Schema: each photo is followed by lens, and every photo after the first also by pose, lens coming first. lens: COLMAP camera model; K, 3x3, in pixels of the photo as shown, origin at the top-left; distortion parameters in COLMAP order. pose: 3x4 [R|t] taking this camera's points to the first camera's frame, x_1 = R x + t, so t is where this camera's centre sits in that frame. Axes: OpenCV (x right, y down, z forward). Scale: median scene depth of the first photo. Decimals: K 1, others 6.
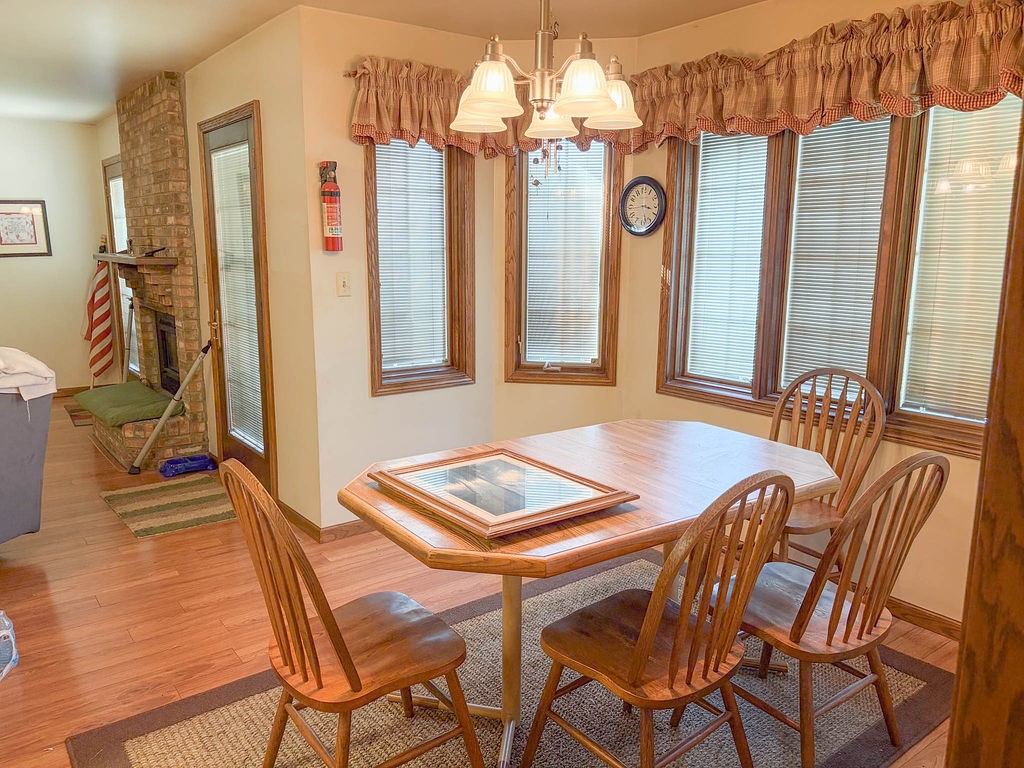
lens RADIAL K [[769.7, 0, 505.5], [0, 769.7, 383.6], [0, 0, 1]] dist [0.051690, -0.073079]
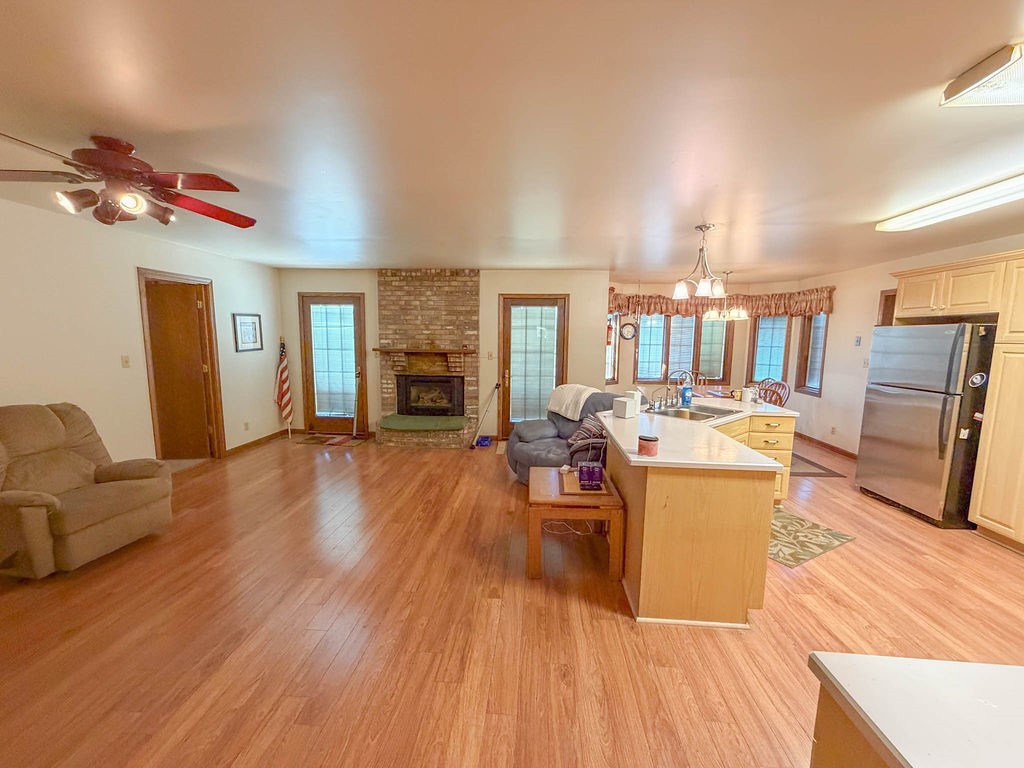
lens RADIAL K [[407.4, 0, 508.2], [0, 407.4, 383.9], [0, 0, 1]] dist [0.000356, -0.000151]
pose [[0.657591, -0.088536, 0.748155, -1.563617], [0.129420, 0.991583, 0.003589, -0.068093], [-0.742176, 0.094466, 0.663514, 0.196797]]
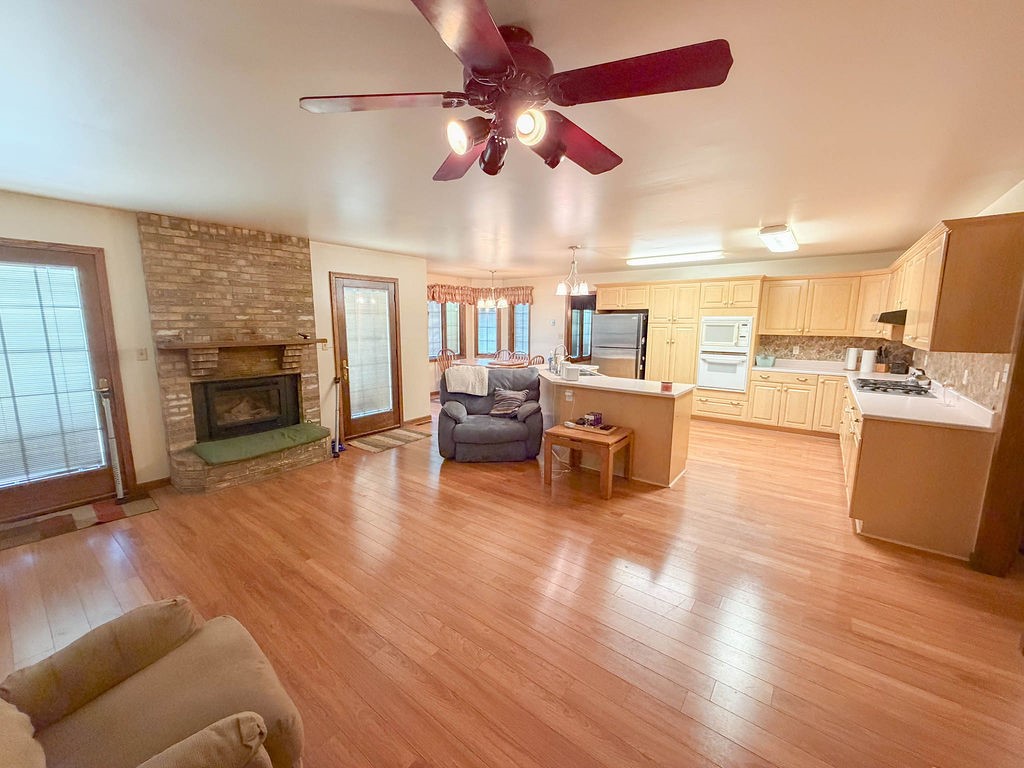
lens RADIAL K [[407.4, 0, 508.2], [0, 407.4, 383.9], [0, 0, 1]] dist [0.000356, -0.000151]
pose [[-0.264560, -0.158512, 0.951253, -1.841217], [0.167046, 0.963956, 0.207087, -0.225140], [-0.949791, 0.213690, -0.228546, 1.002985]]
